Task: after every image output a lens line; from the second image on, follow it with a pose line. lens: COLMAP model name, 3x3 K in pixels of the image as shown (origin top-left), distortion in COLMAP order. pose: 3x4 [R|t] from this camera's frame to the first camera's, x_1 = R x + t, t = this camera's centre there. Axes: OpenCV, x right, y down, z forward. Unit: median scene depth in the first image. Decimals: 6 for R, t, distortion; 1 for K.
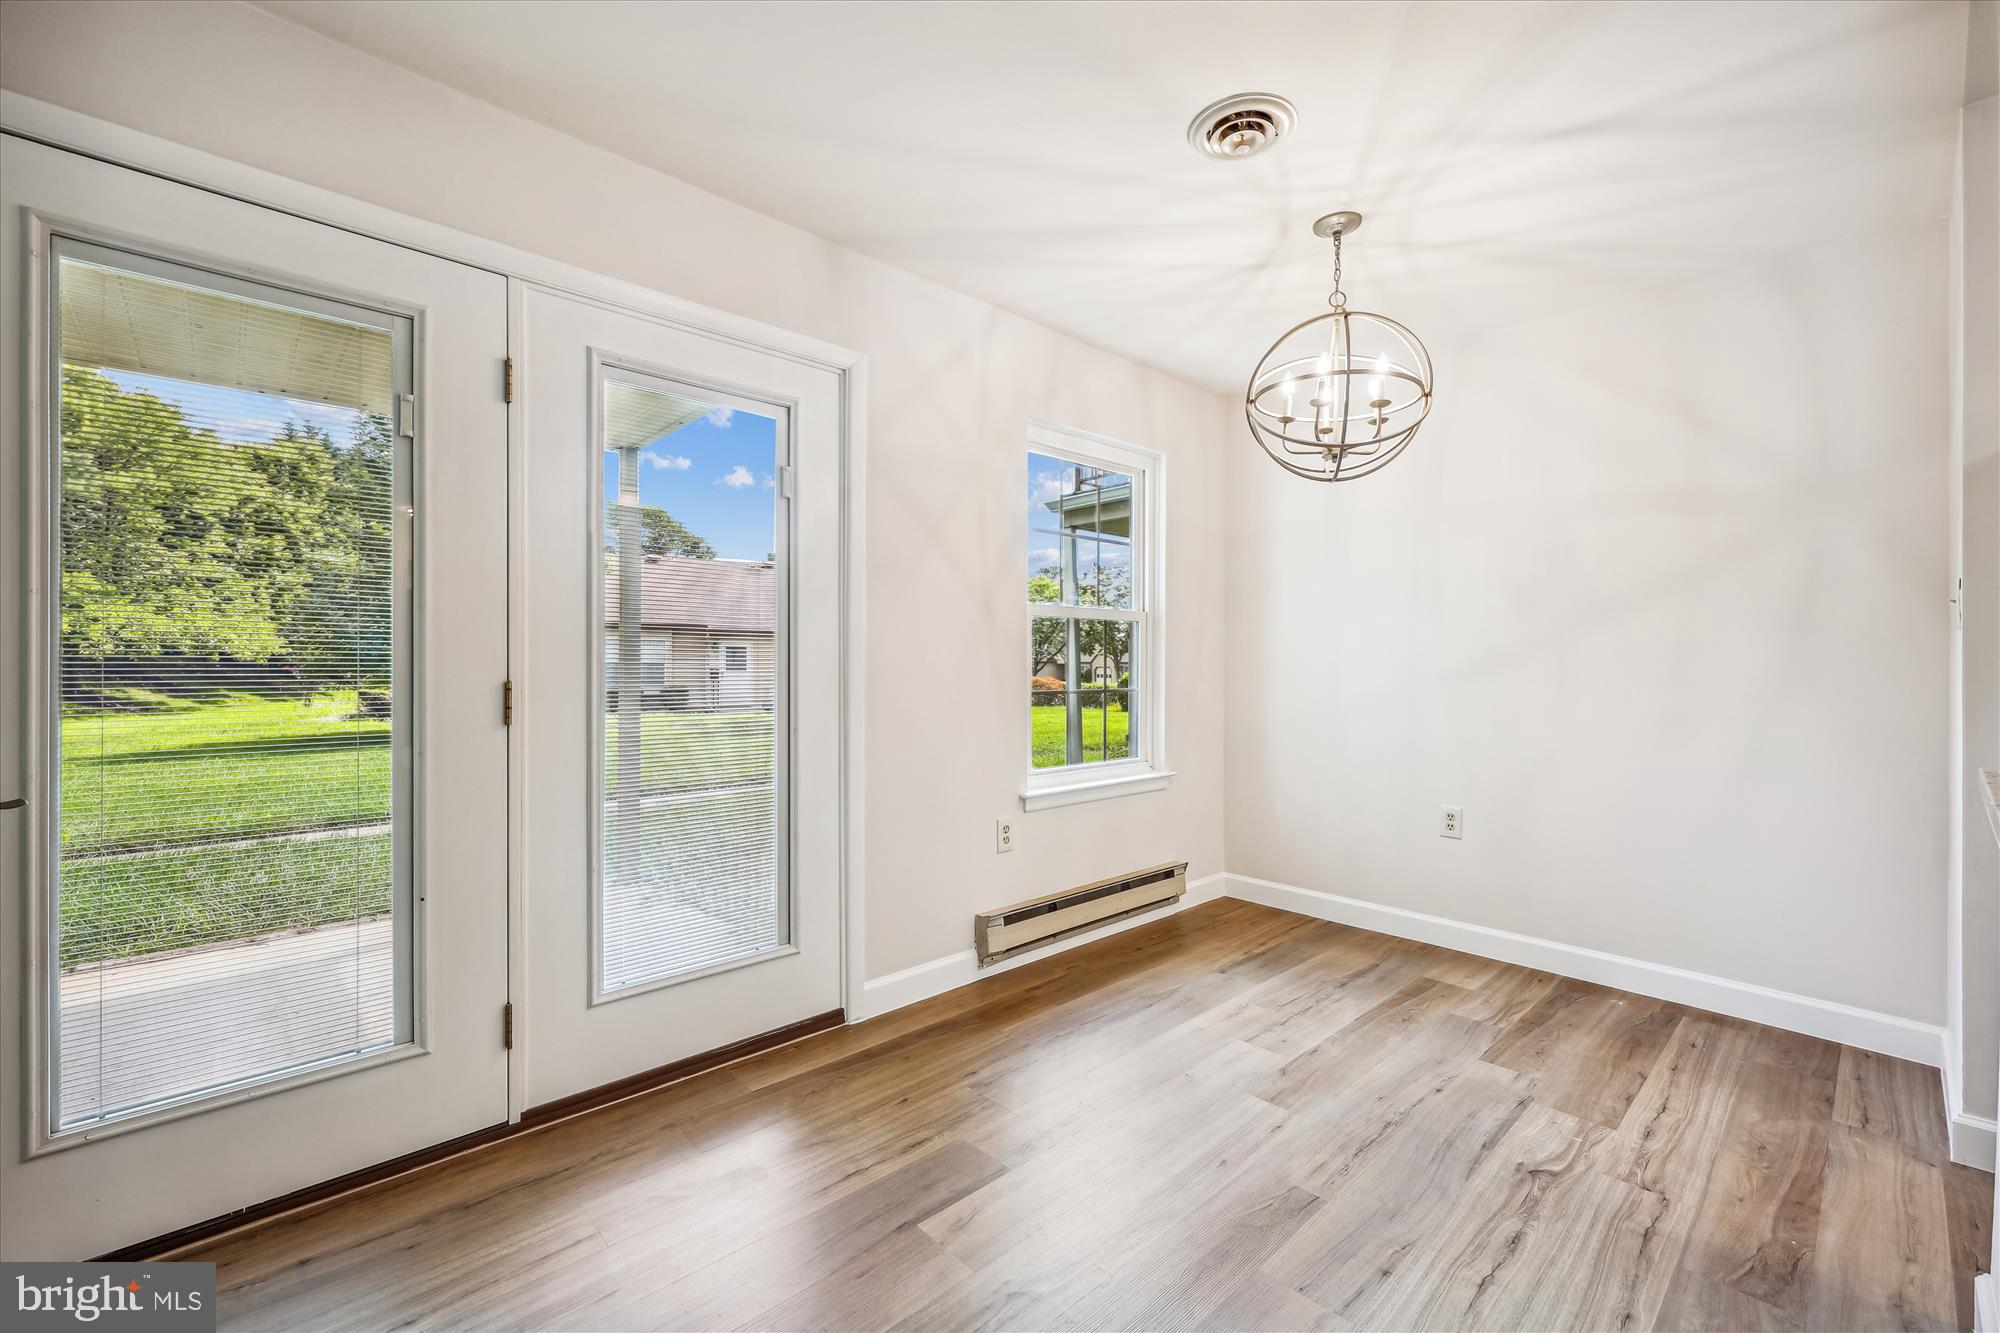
lens RADIAL K [[838.0, 0, 1012.7], [0, 838.0, 666.7], [0, 0, 1]] dist [-0.000597, -0.000070]
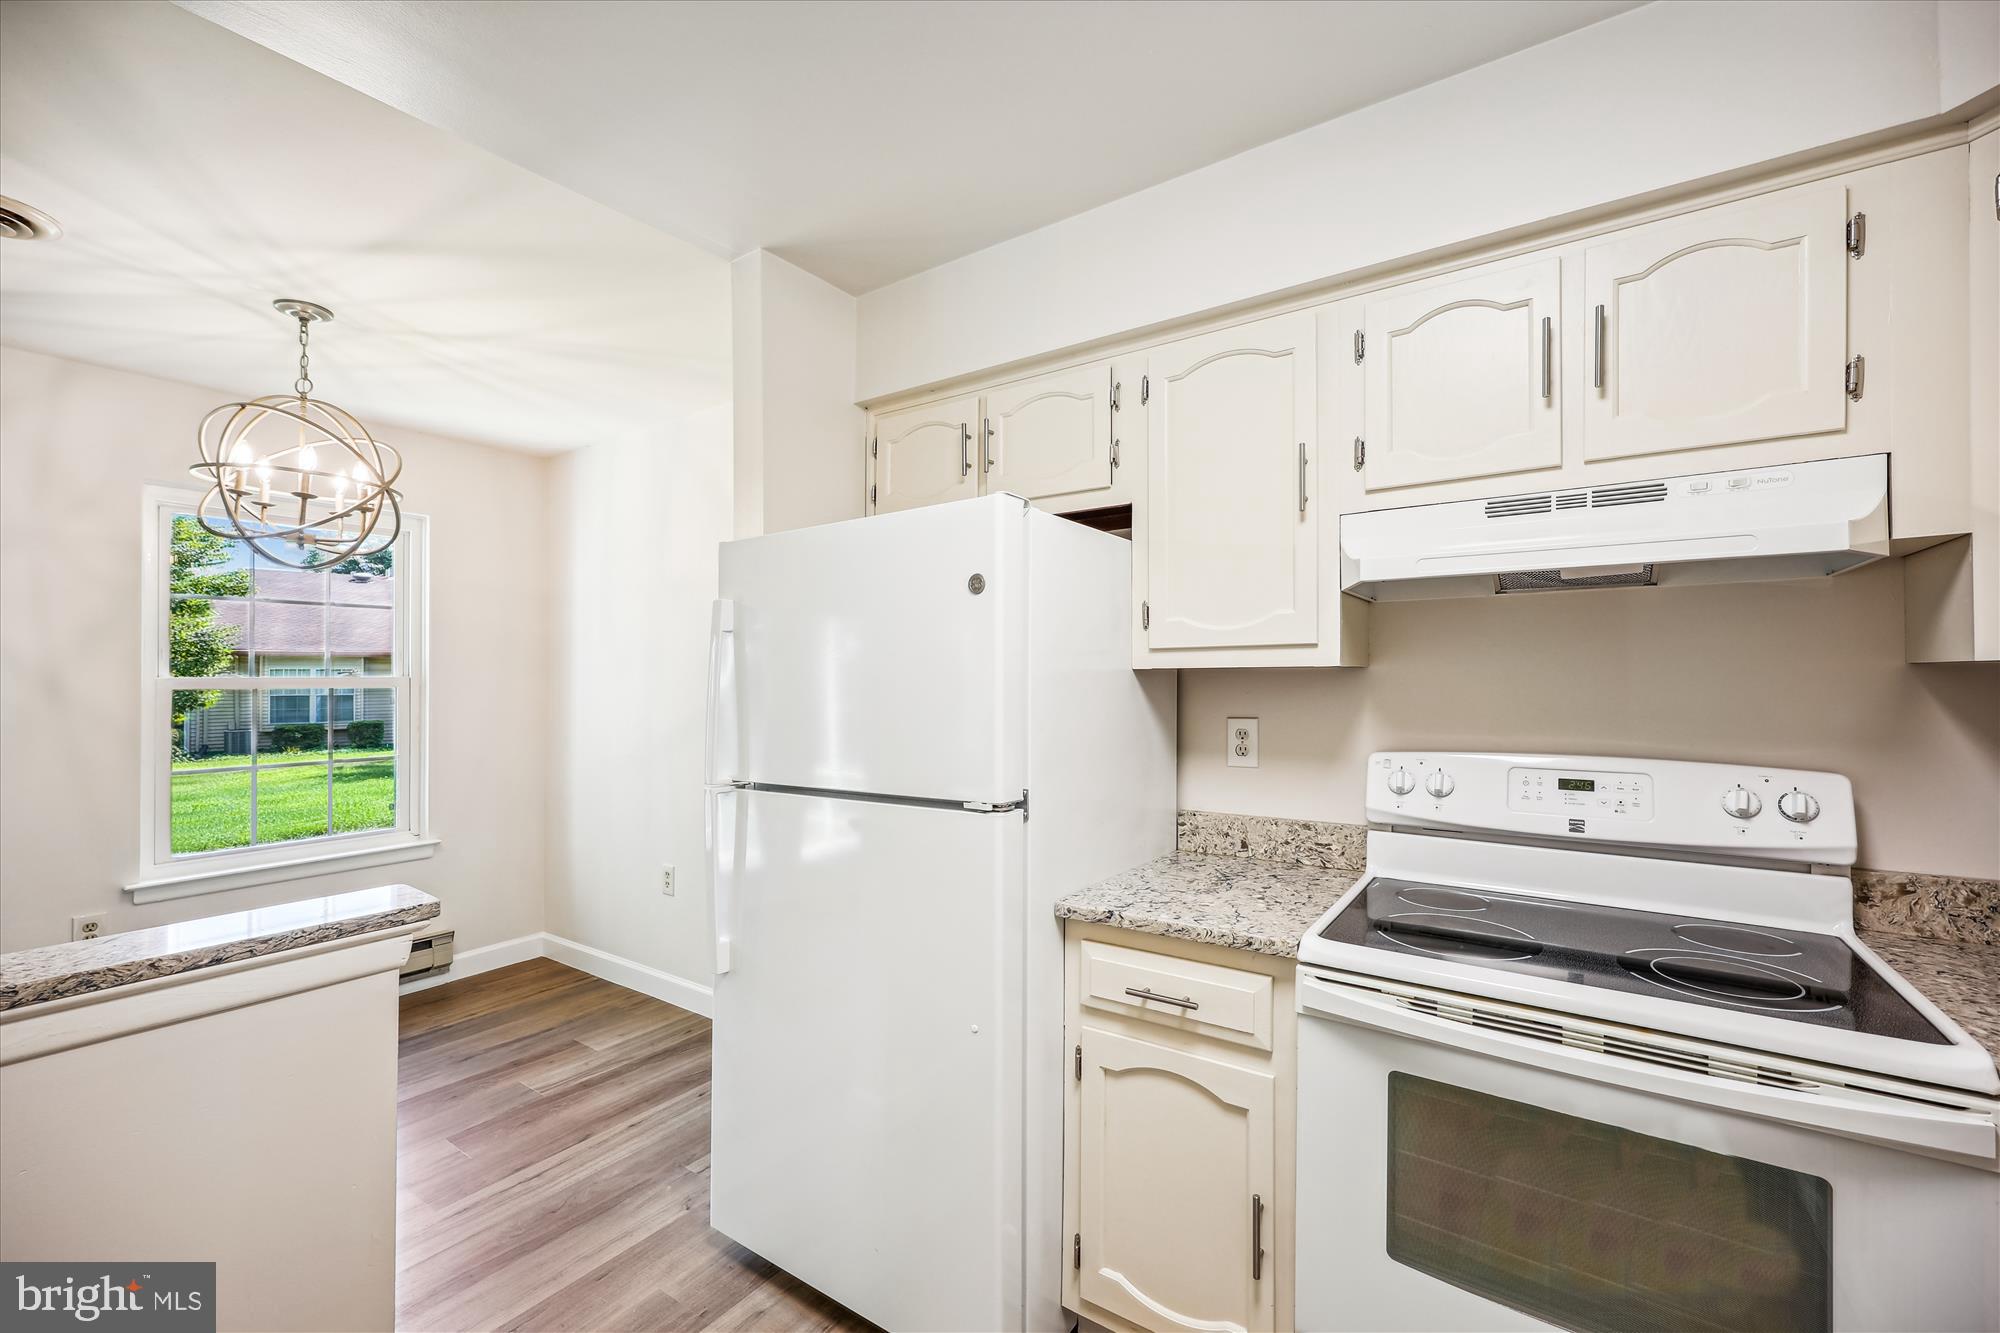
lens RADIAL K [[794.9, 0, 1006.9], [0, 794.9, 671.5], [0, 0, 1]] dist [-0.001870, -0.000164]
pose [[0.972761, -0.015501, 0.231290, 0.887129], [0.018140, 0.999792, -0.009287, -0.071444], [-0.231098, 0.013230, 0.972841, -0.090181]]
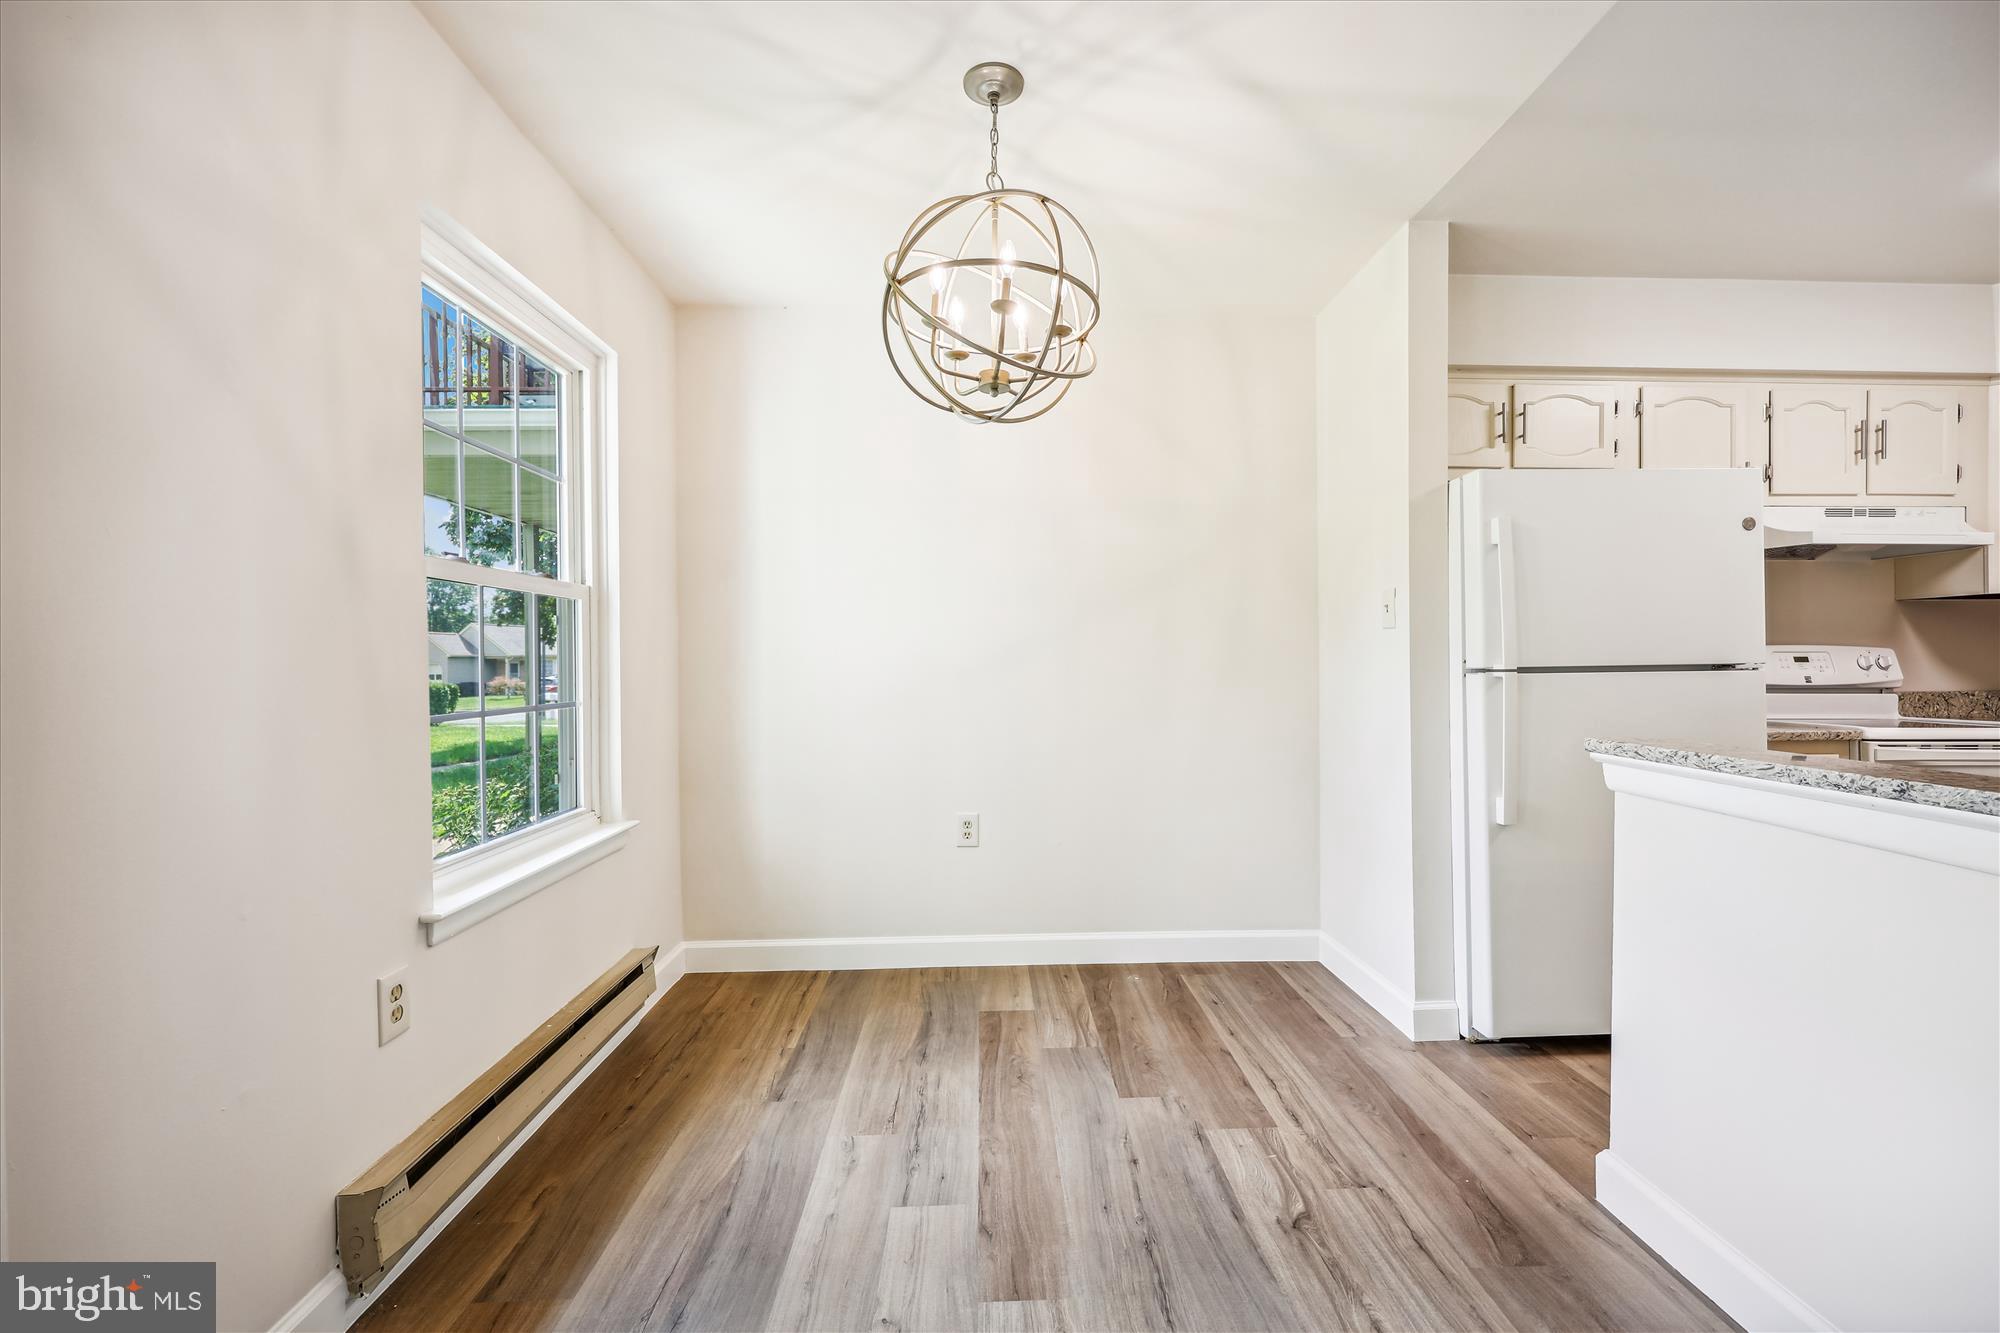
lens RADIAL K [[812.8, 0, 1004.0], [0, 812.8, 667.7], [0, 0, 1]] dist [-0.000681, 0.000222]
pose [[0.652823, -0.014827, 0.757366, -0.159560], [0.013571, 0.999877, 0.007876, -0.001141], [-0.757389, 0.005136, 0.652944, 0.467578]]
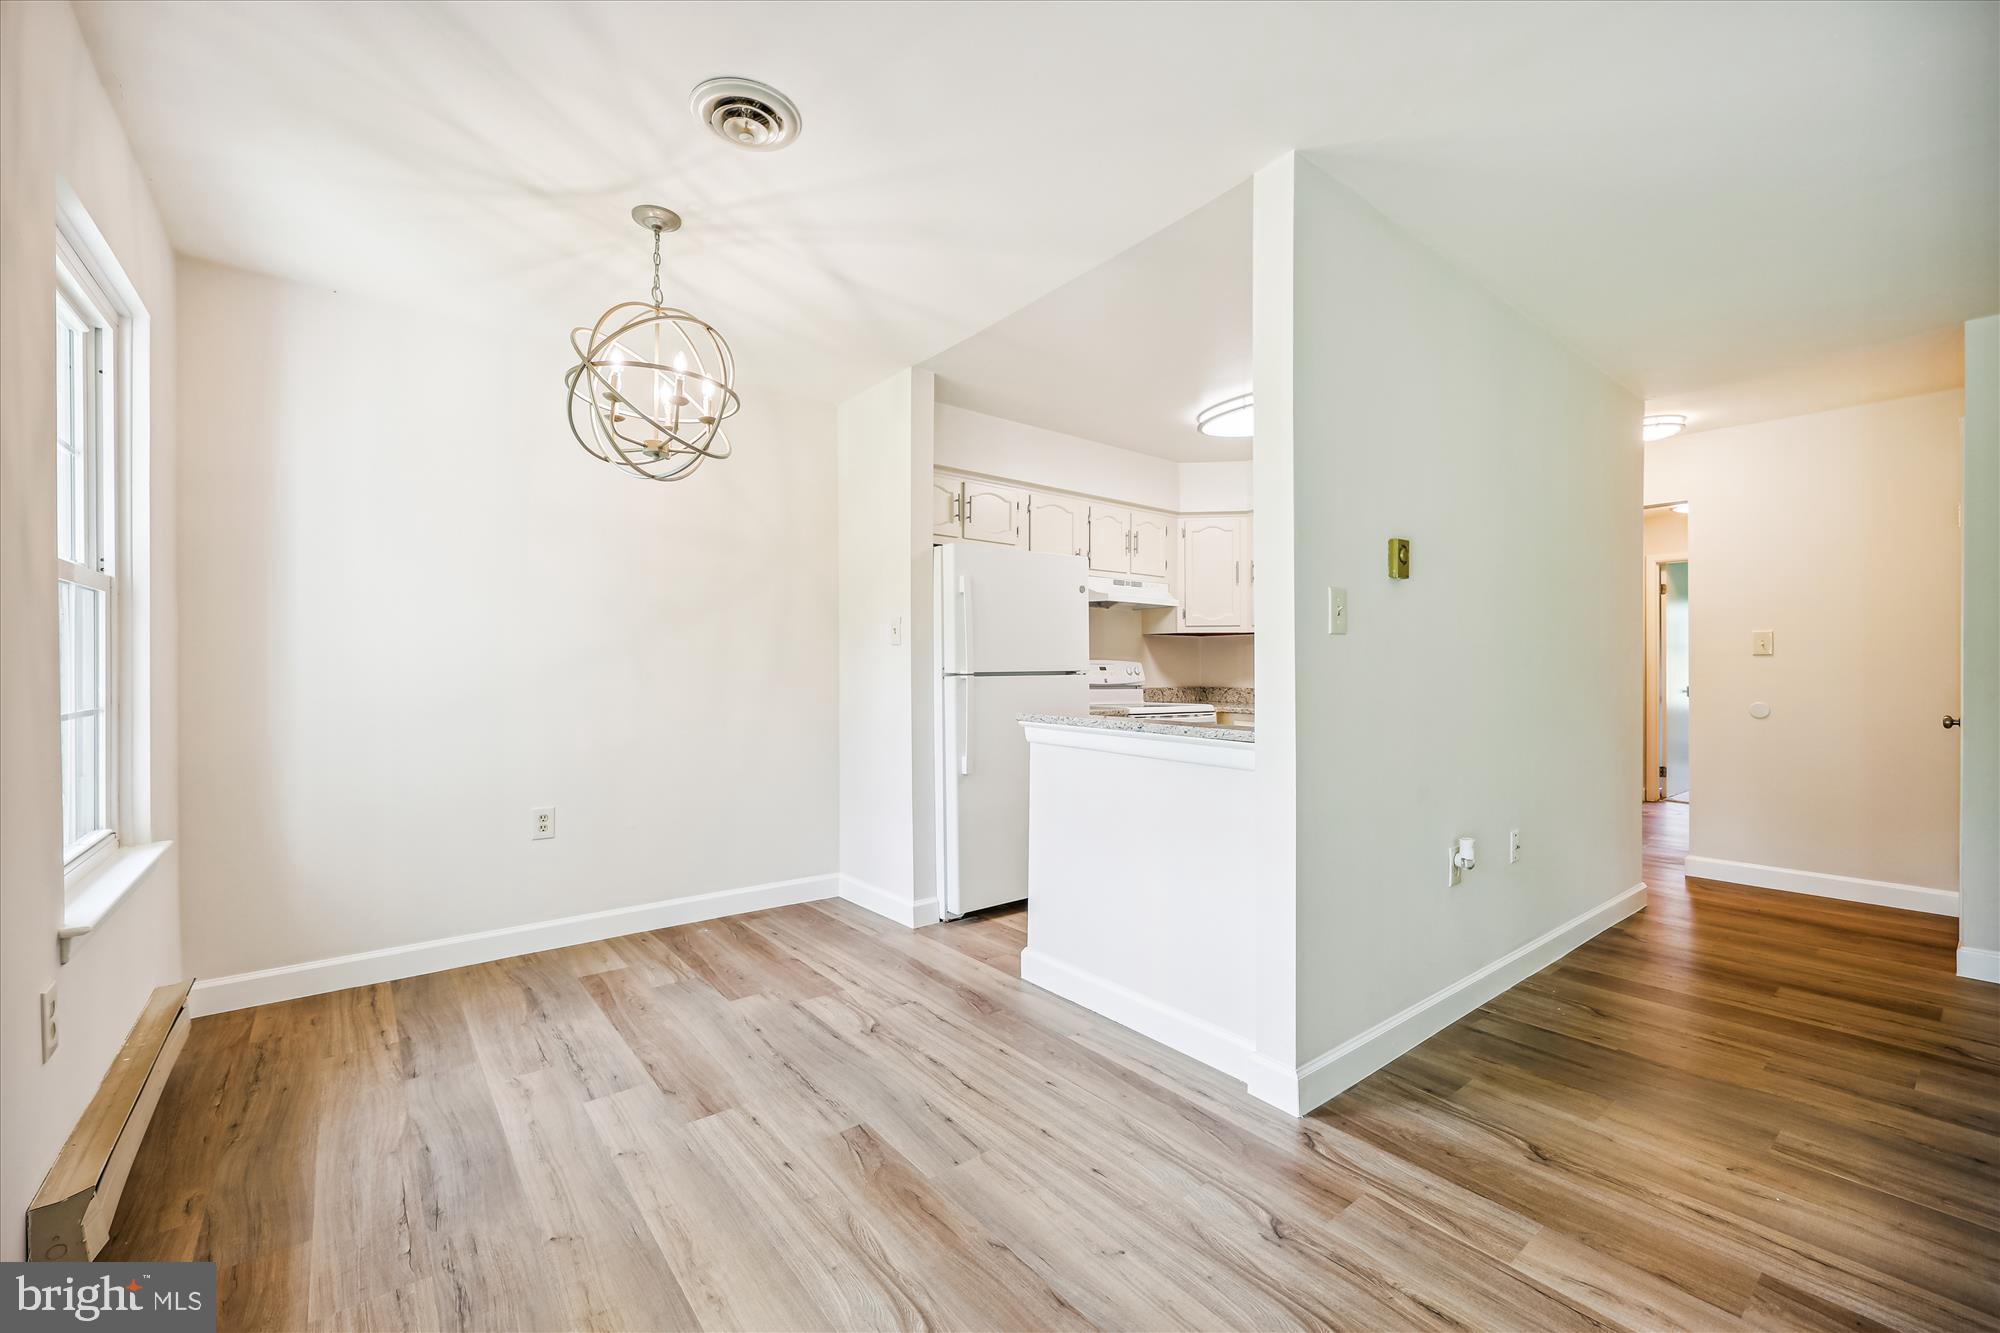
lens RADIAL K [[833.6, 0, 976.6], [0, 833.6, 669.8], [0, 0, 1]] dist [-0.002235, -0.000049]
pose [[0.079965, -0.008453, 0.996762, -0.514689], [0.004286, 0.999958, 0.008136, -0.002970], [-0.996788, 0.003621, 0.079998, 0.501616]]
